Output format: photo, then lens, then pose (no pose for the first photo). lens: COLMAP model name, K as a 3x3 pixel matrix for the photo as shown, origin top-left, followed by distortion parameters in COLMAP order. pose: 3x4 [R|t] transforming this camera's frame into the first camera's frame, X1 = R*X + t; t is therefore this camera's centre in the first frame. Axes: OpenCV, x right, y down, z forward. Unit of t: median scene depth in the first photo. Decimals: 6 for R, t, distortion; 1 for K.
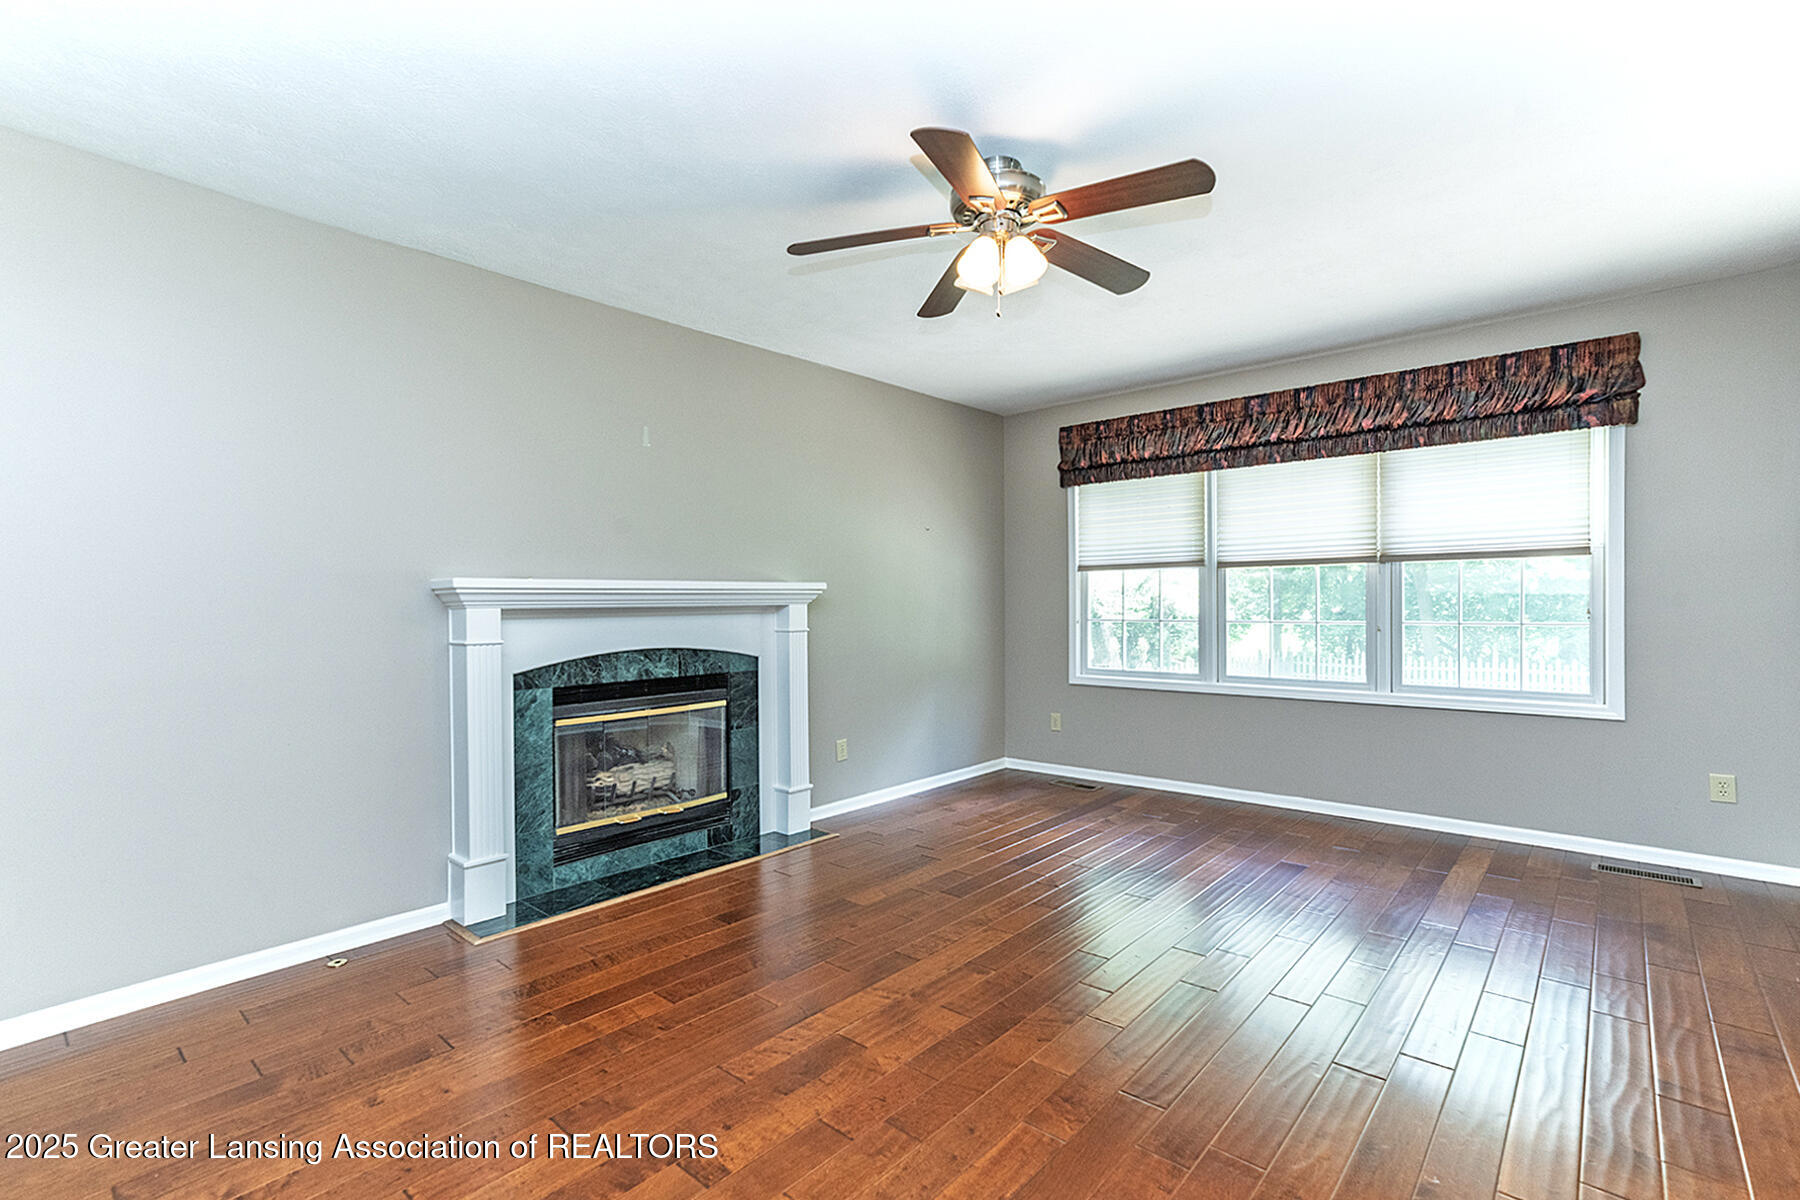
lens RADIAL K [[817.4, 0, 892.6], [0, 817.4, 606.8], [0, 0, 1]] dist [-0.002254, 0.011911]
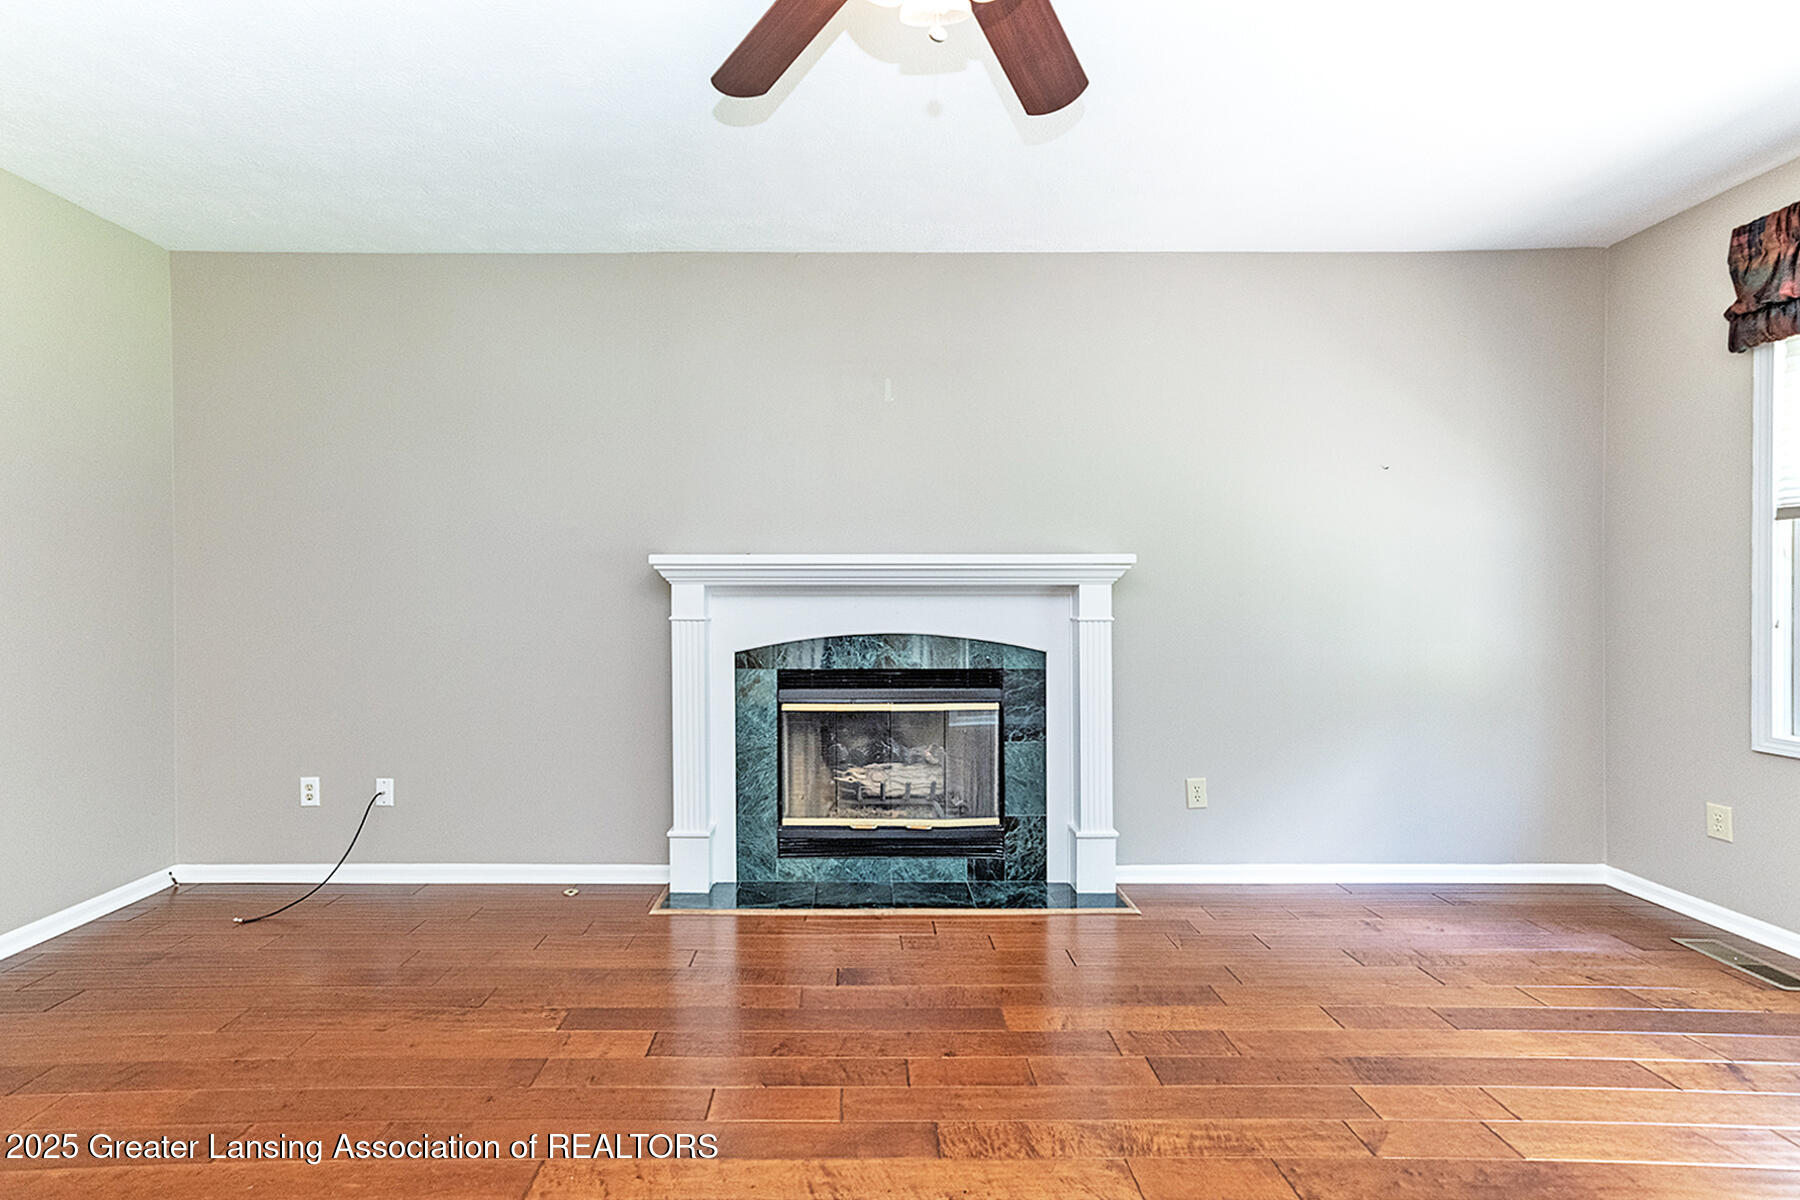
lens RADIAL K [[815.1, 0, 895.0], [0, 815.1, 592.9], [0, 0, 1]] dist [-0.014421, 0.023451]
pose [[0.674121, 0.009307, -0.738562, 0.319867], [-0.009622, 0.999946, 0.003818, 0.004328], [0.738558, 0.004532, 0.674175, 0.391875]]
